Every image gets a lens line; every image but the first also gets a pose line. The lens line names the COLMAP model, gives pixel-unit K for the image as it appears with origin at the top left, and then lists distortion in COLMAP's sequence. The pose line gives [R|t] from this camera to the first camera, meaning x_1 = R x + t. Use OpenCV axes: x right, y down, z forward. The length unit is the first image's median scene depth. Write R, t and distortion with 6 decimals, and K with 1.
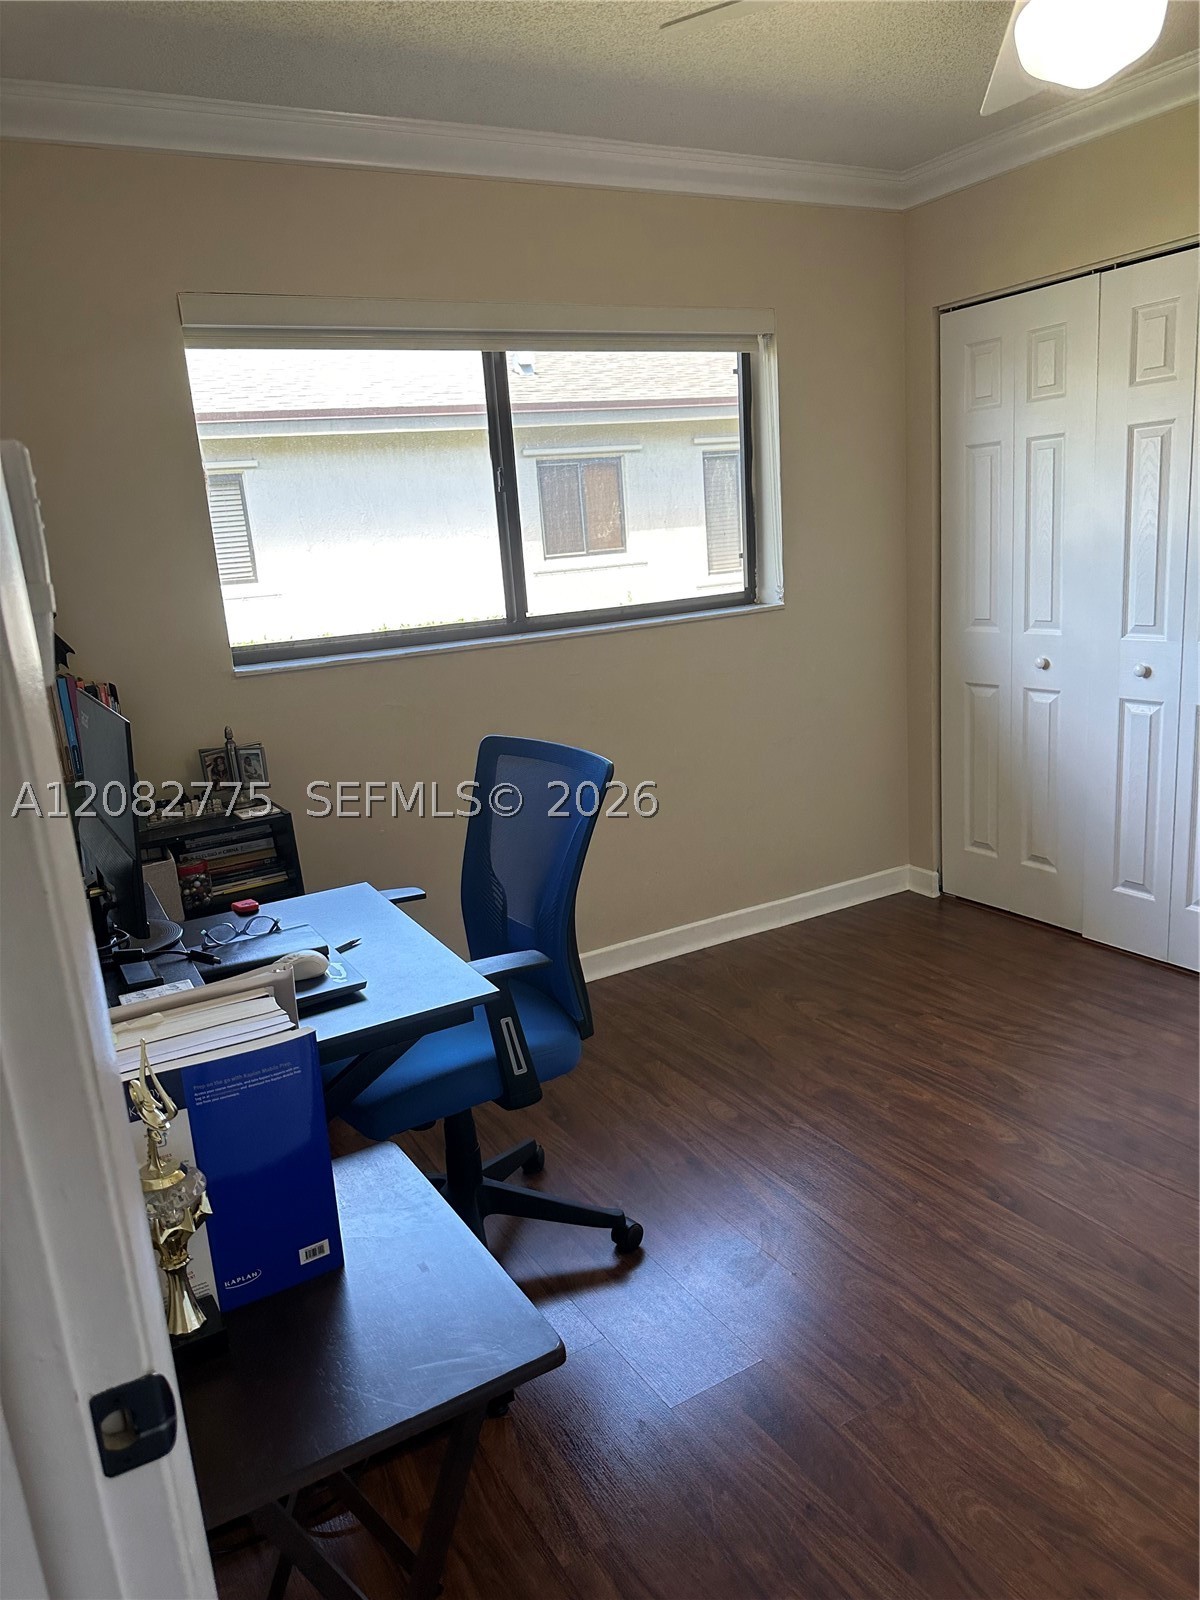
lens RADIAL K [[1121.3, 0, 594.0], [0, 1121.3, 805.4], [0, 0, 1]] dist [0.072178, -0.099972]
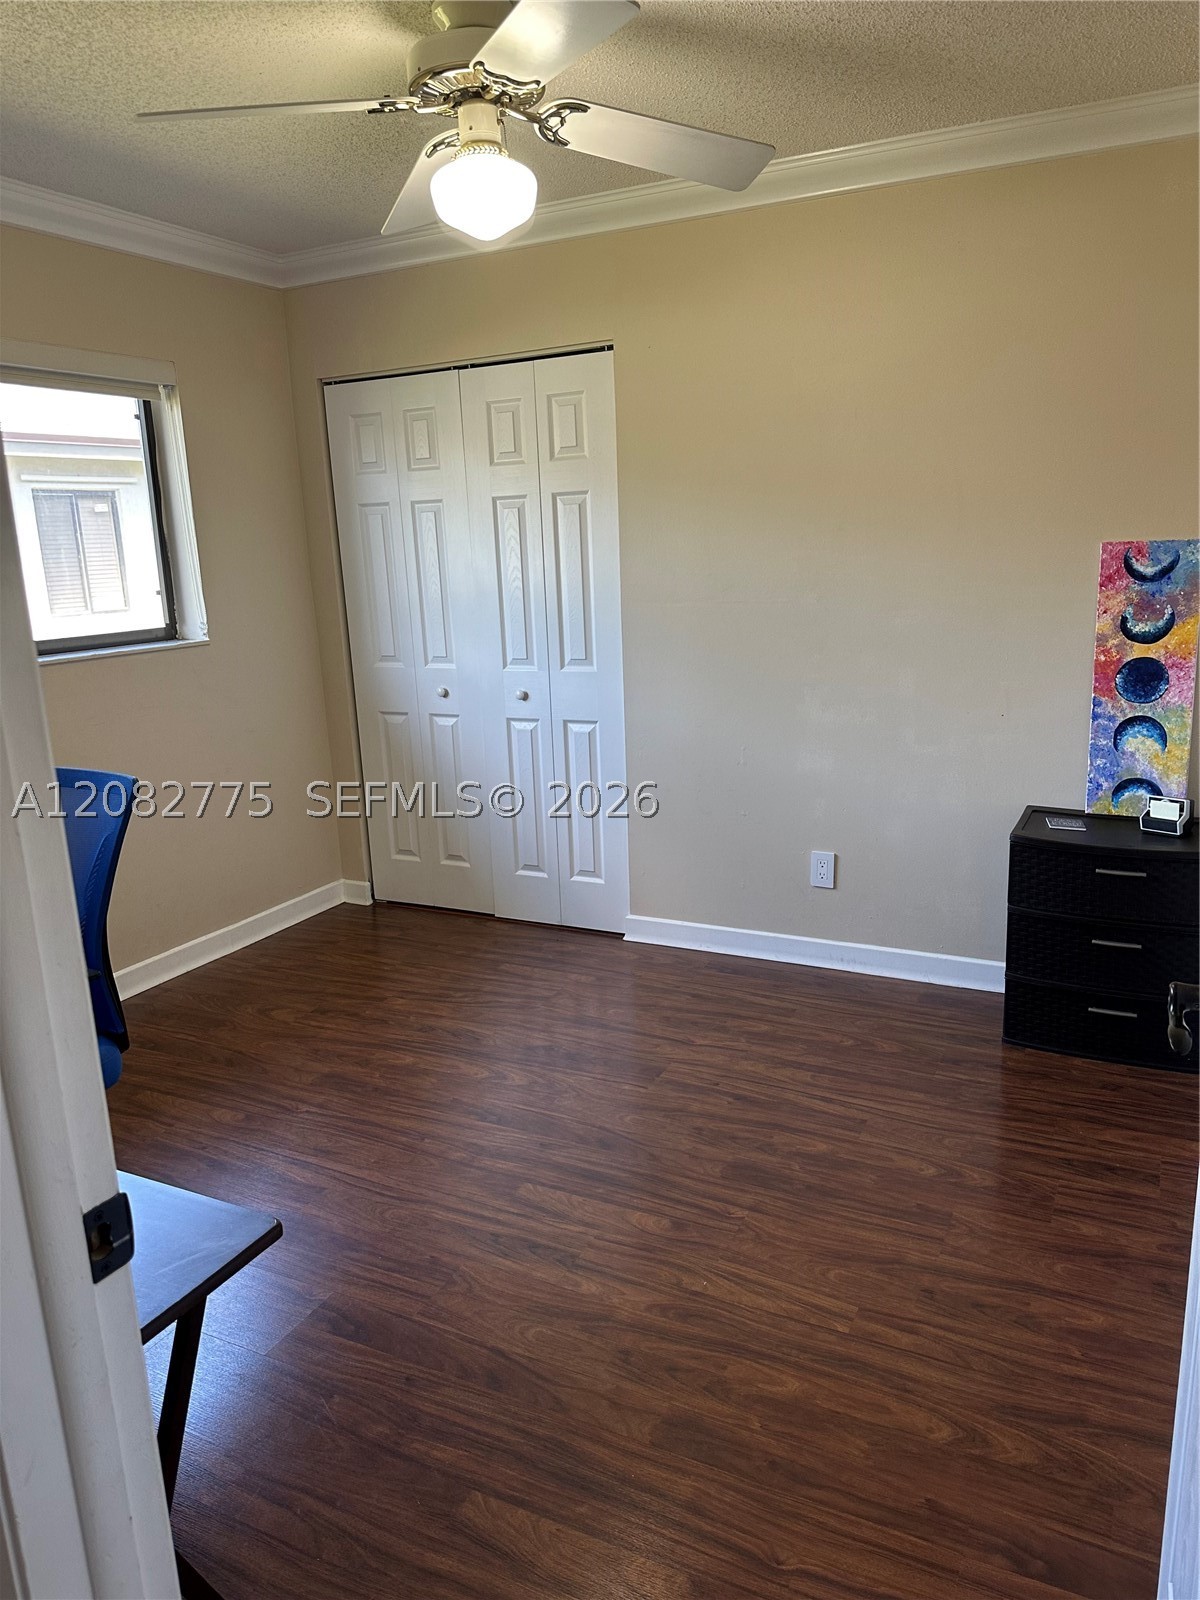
lens RADIAL K [[1121.3, 0, 596.2], [0, 1121.3, 806.7], [0, 0, 1]] dist [0.072178, -0.099972]
pose [[0.840903, -0.083182, 0.534755, -0.119904], [0.106751, 0.994198, -0.013216, 0.031035], [-0.530553, 0.068199, 0.844904, -0.077362]]
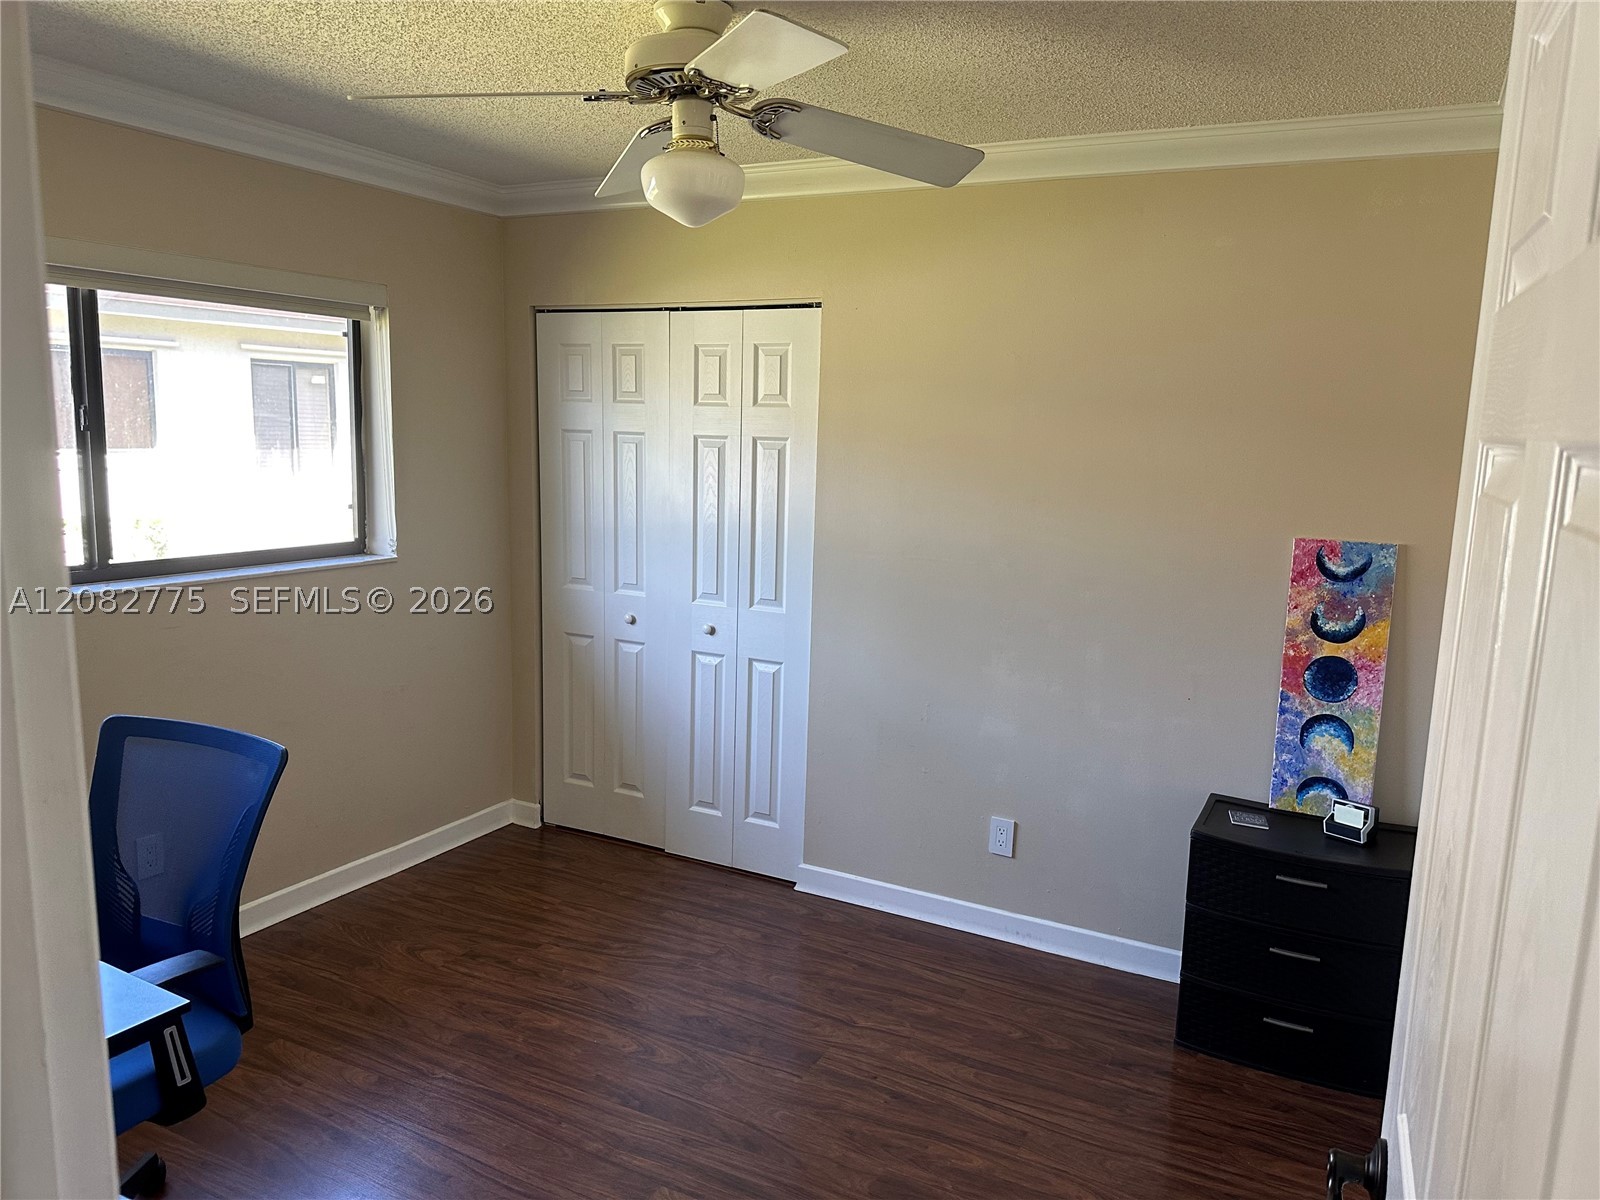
lens RADIAL K [[1121.3, 0, 802.0], [0, 1121.3, 600.9], [0, 0, 1]] dist [0.072178, -0.099972]
pose [[0.840388, 0.014678, 0.541787, -0.094439], [0.038212, 0.995541, -0.086244, -0.041413], [-0.540637, 0.093181, 0.836080, -0.078388]]
